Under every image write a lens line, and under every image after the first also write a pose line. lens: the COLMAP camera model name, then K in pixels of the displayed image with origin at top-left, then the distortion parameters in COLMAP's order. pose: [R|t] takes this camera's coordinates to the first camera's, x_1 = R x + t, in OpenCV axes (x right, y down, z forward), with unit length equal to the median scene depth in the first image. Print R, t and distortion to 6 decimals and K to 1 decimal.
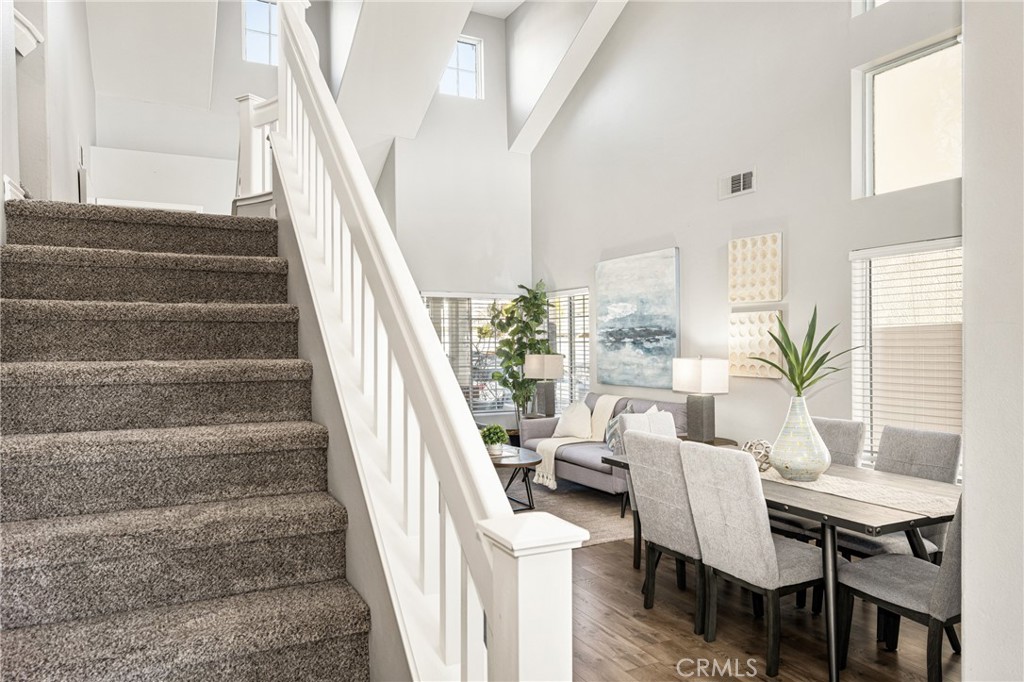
lens RADIAL K [[696.4, 0, 509.1], [0, 696.4, 346.2], [0, 0, 1]] dist [0.002629, 0.001306]
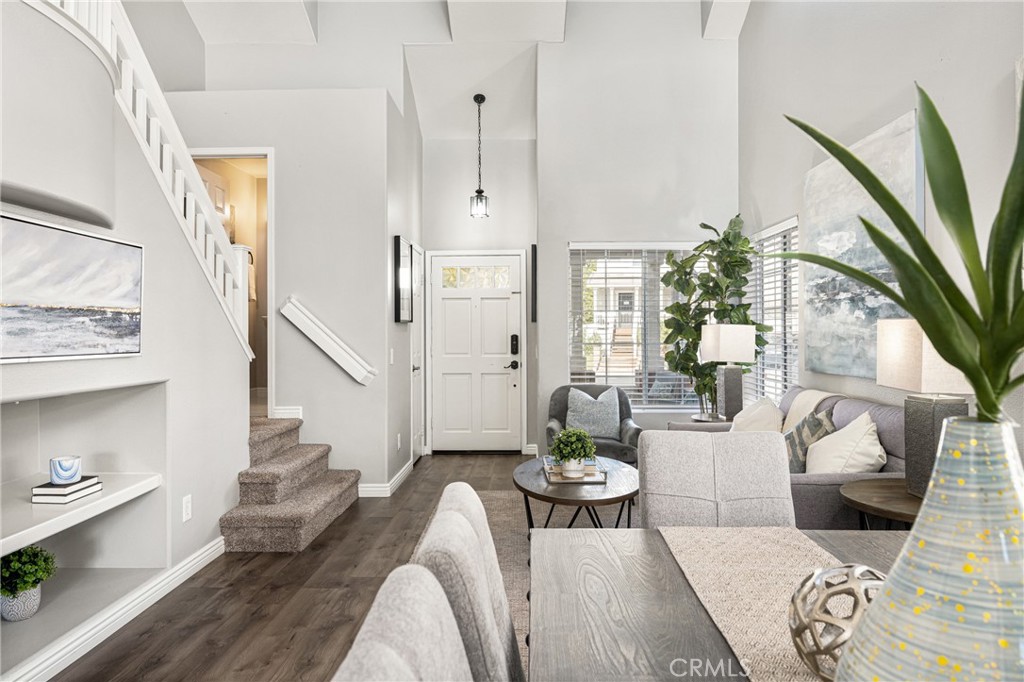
lens RADIAL K [[683.9, 0, 512.1], [0, 683.9, 329.1], [0, 0, 1]] dist [-0.000449, 0.001452]
pose [[0.882374, 0.001622, -0.470545, 0.207716], [-0.004791, 0.999973, -0.005536, 0.024700], [0.470524, 0.007139, 0.882359, 0.401556]]
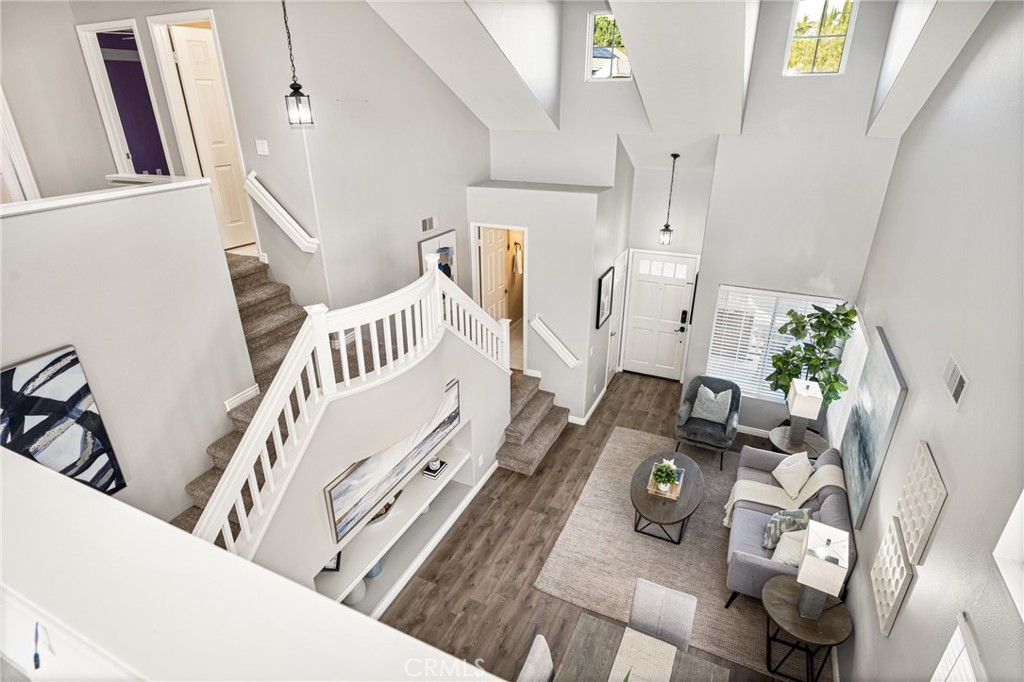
lens RADIAL K [[539.1, 0, 509.4], [0, 539.1, 339.9], [0, 0, 1]] dist [-0.000534, 0.000285]
pose [[0.614846, 0.322667, -0.719618, 0.375371], [-0.001646, 0.912995, 0.407968, -0.424911], [0.788646, -0.249653, 0.561882, 0.316425]]
